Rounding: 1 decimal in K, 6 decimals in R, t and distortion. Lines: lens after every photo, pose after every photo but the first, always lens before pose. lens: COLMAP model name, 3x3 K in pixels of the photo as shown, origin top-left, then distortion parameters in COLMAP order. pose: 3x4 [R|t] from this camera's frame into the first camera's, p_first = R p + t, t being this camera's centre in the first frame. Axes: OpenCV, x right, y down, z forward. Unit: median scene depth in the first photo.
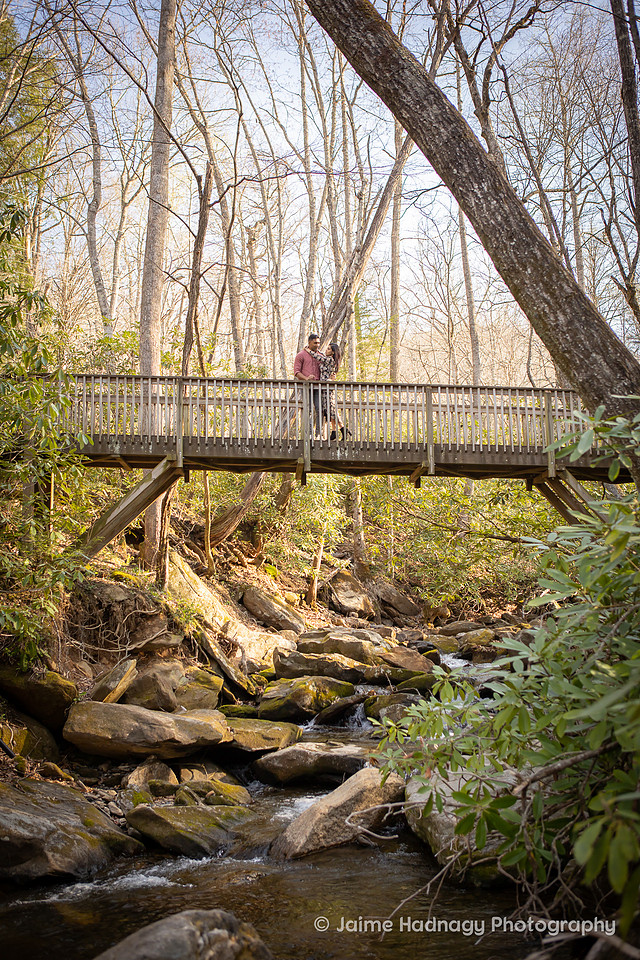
lens RADIAL K [[936.2, 0, 318.5], [0, 936.2, 474.5], [0, 0, 1]] dist [-0.037210, 0.000000]
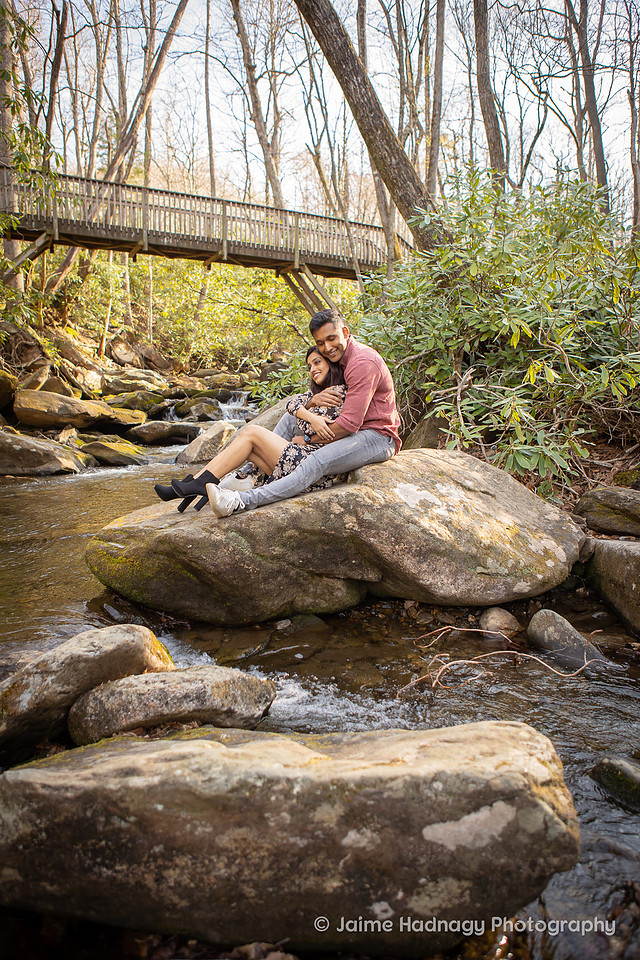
lens RADIAL K [[670.0, 0, 315.8], [0, 670.0, 488.1], [0, 0, 1]] dist [-0.094300, 0.045386]
pose [[0.922569, -0.034507, 0.384287, -0.175761], [-0.077761, 0.958926, 0.272789, 0.051361], [-0.377916, -0.281549, 0.881992, -0.137688]]
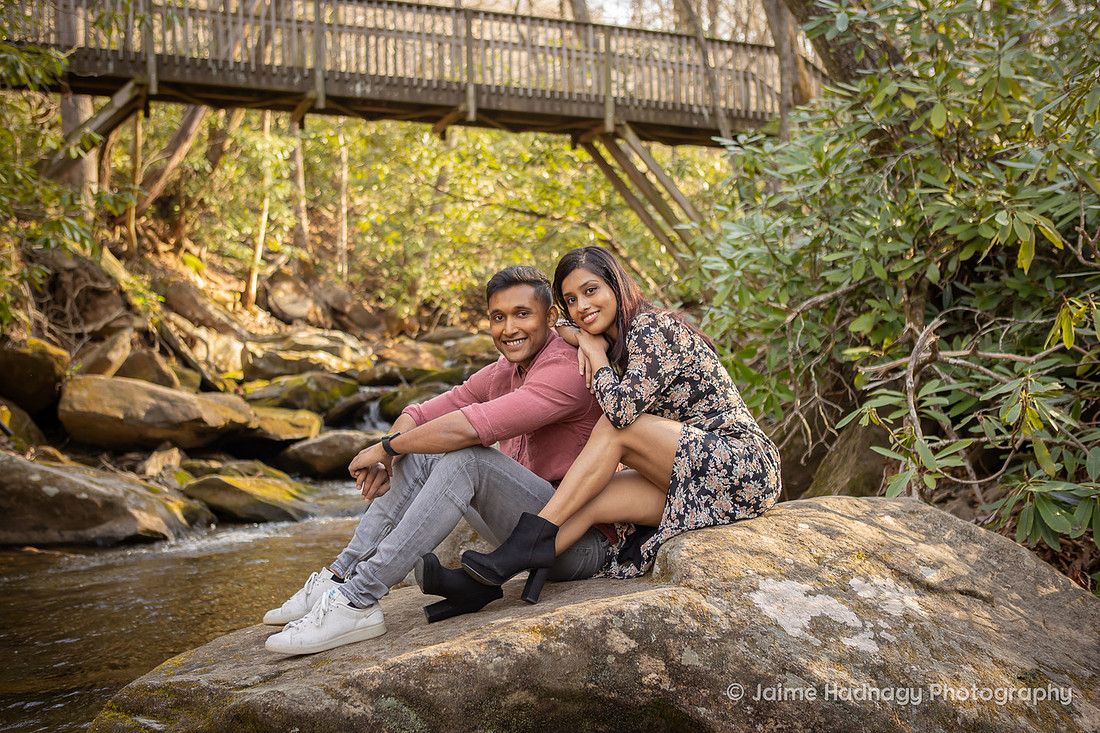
lens RADIAL K [[1295.7, 0, 553.8], [0, 1295.7, 369.3], [0, 0, 1]] dist [-0.017606, 0.000000]
pose [[0.953648, -0.005114, 0.300880, -0.151470], [-0.039592, 0.989031, 0.142300, 0.050292], [-0.298308, -0.147617, 0.942986, -0.119933]]
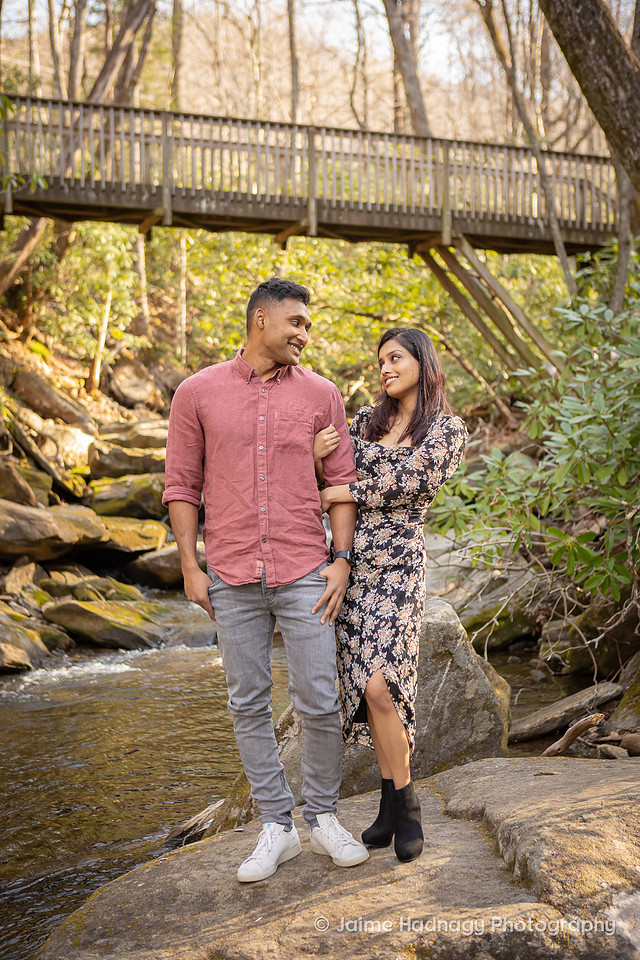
lens RADIAL K [[1263.2, 0, 316.8], [0, 1263.2, 480.9], [0, 0, 1]] dist [0.008303, 0.000000]
pose [[0.967302, -0.005674, 0.253563, -0.164636], [-0.044321, 0.980586, 0.191017, -0.001023], [-0.249724, -0.196010, 0.948271, -0.123104]]
